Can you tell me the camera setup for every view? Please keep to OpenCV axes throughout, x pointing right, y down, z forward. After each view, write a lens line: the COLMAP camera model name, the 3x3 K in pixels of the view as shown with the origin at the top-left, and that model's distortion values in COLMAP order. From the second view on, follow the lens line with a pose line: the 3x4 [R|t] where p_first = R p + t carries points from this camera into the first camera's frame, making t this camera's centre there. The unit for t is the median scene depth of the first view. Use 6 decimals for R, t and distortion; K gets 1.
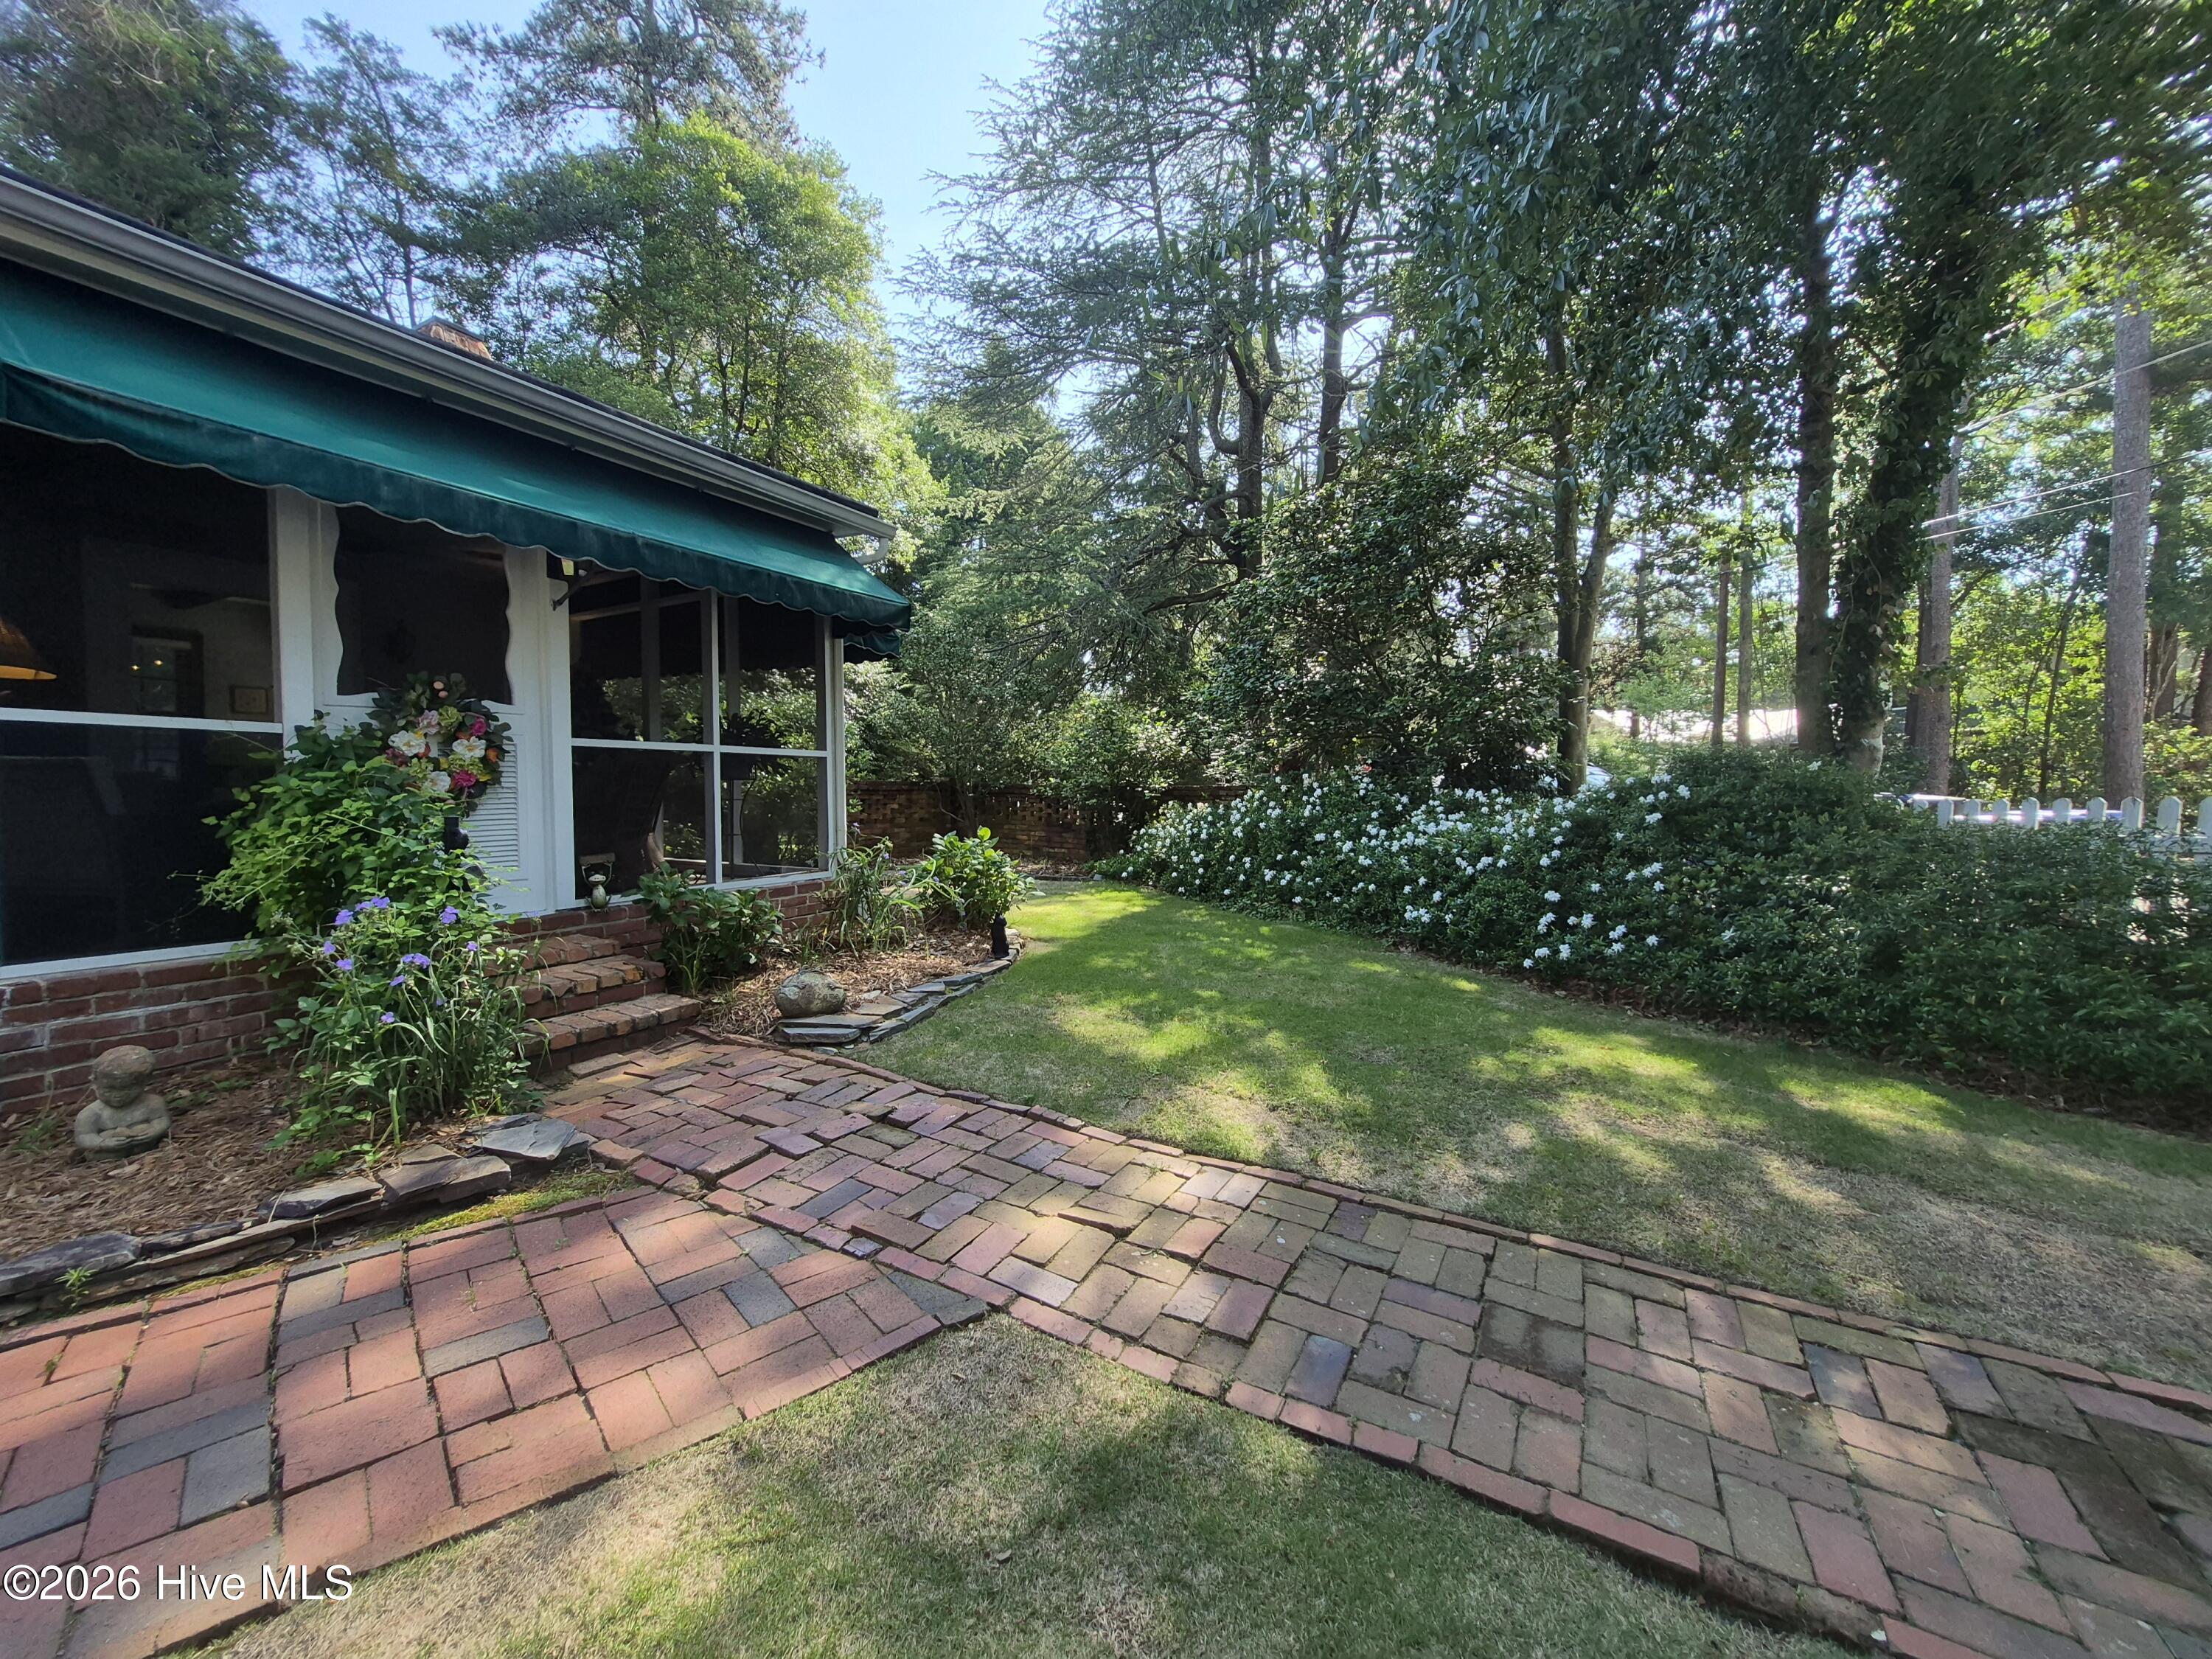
lens RADIAL K [[854.0, 0, 1106.0], [0, 854.0, 829.5], [0, 0, 1]] dist [0.001544, 0.000289]
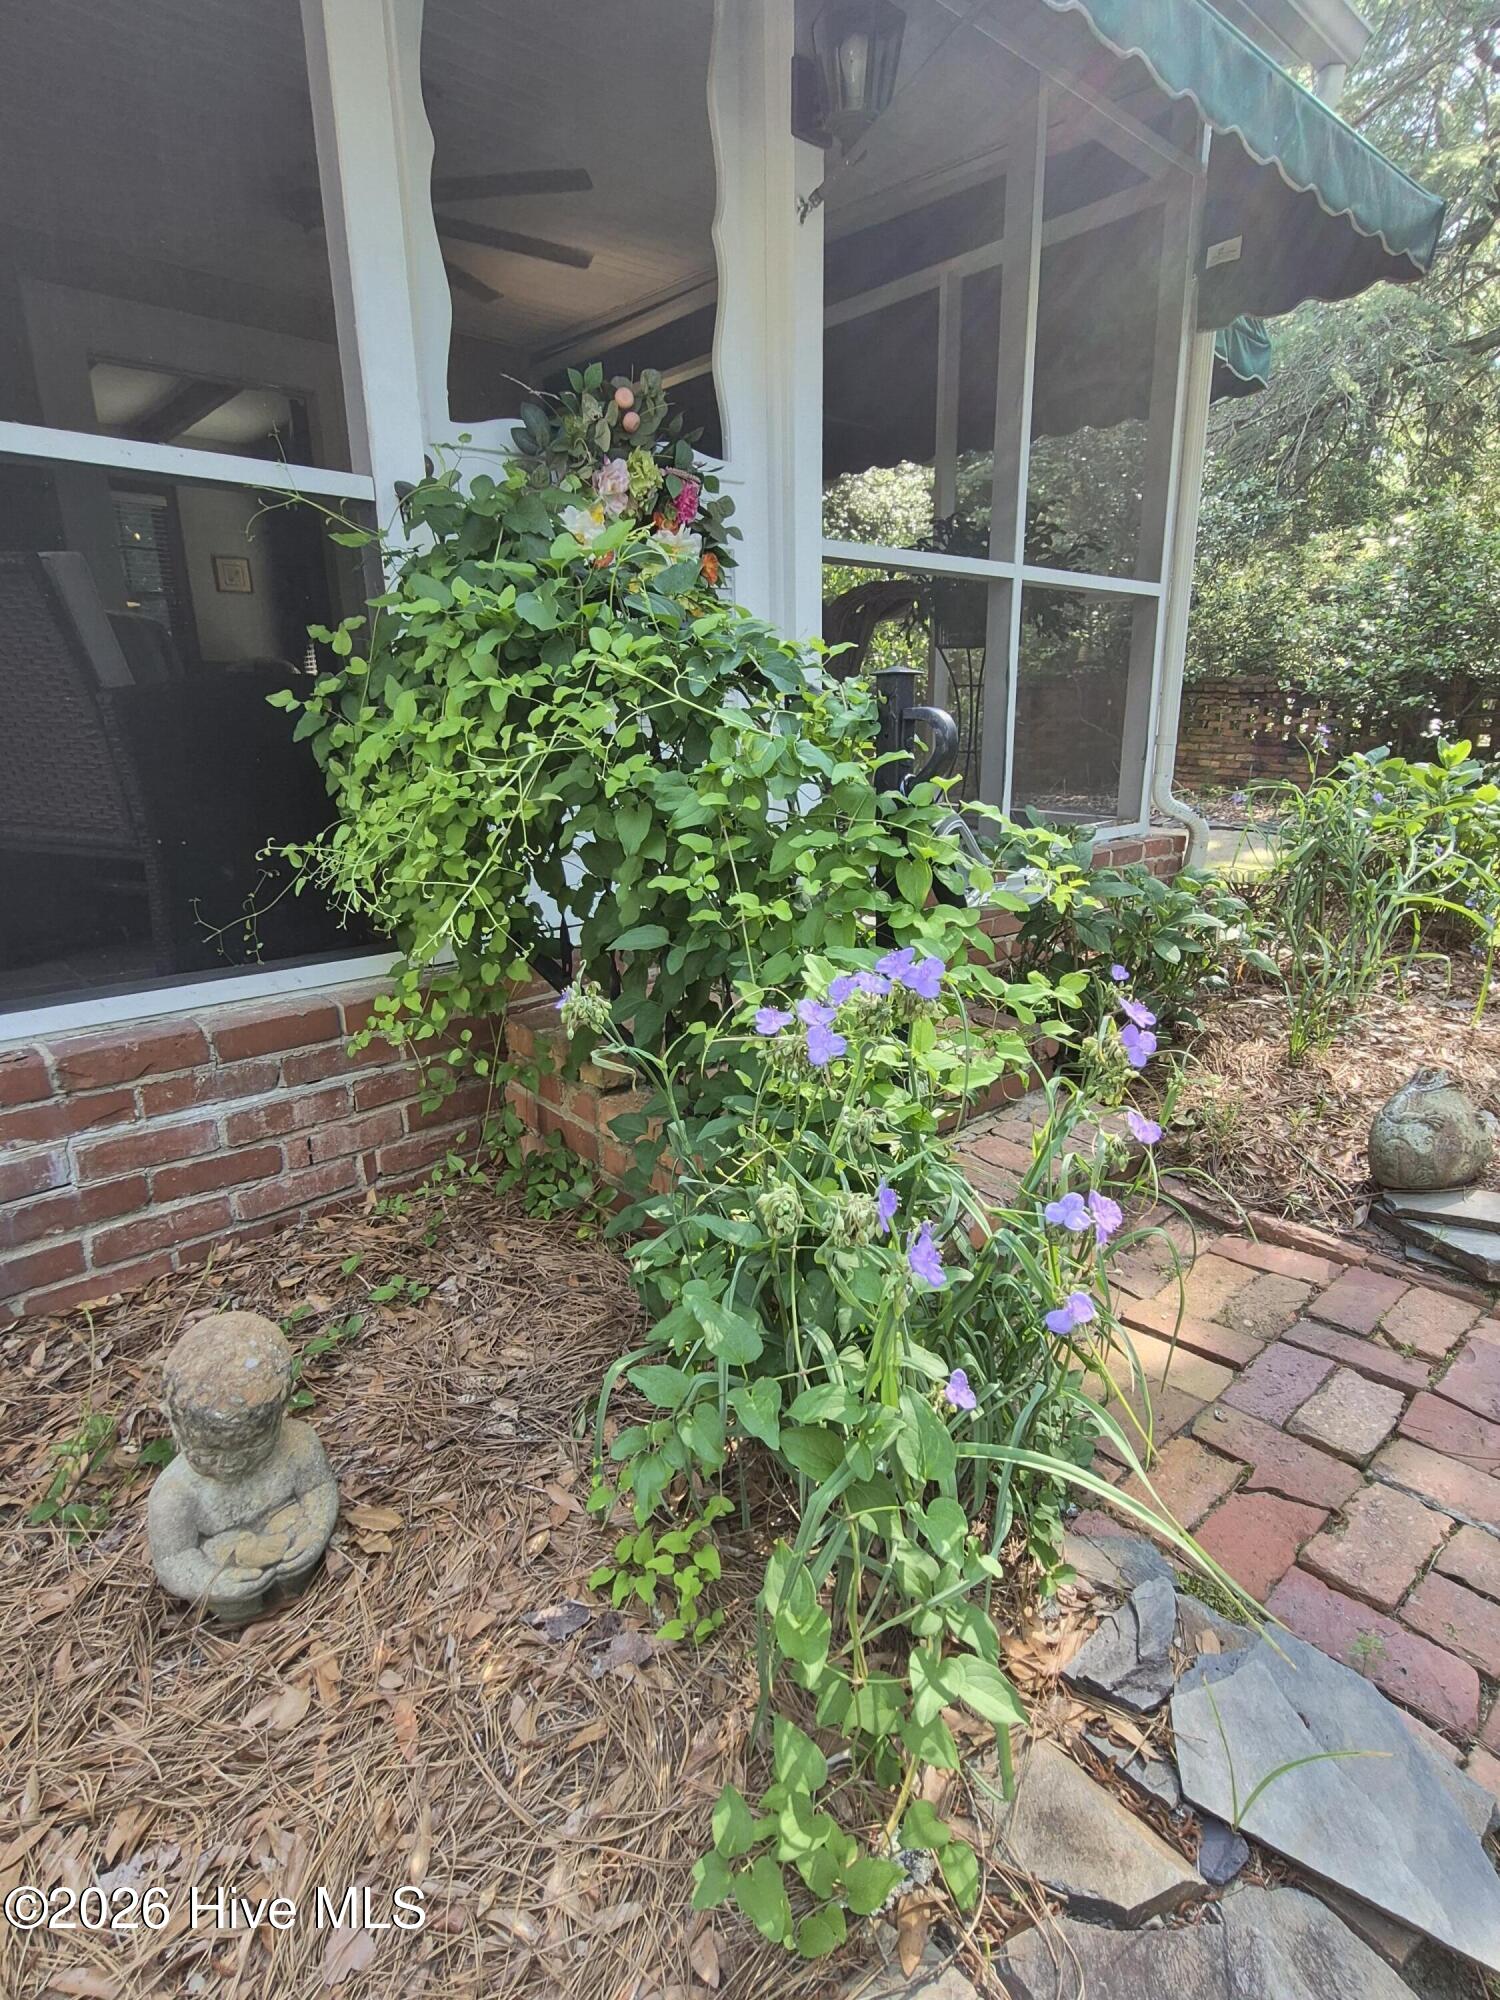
lens RADIAL K [[1021.9, 0, 750.0], [0, 1021.9, 1000.0], [0, 0, 1]] dist [0.028898, 0.000331]
pose [[0.946205, 0.076913, -0.314292, -0.419106], [-0.003128, 0.973467, 0.228807, 0.012300], [0.323551, -0.215516, 0.921340, 0.362403]]
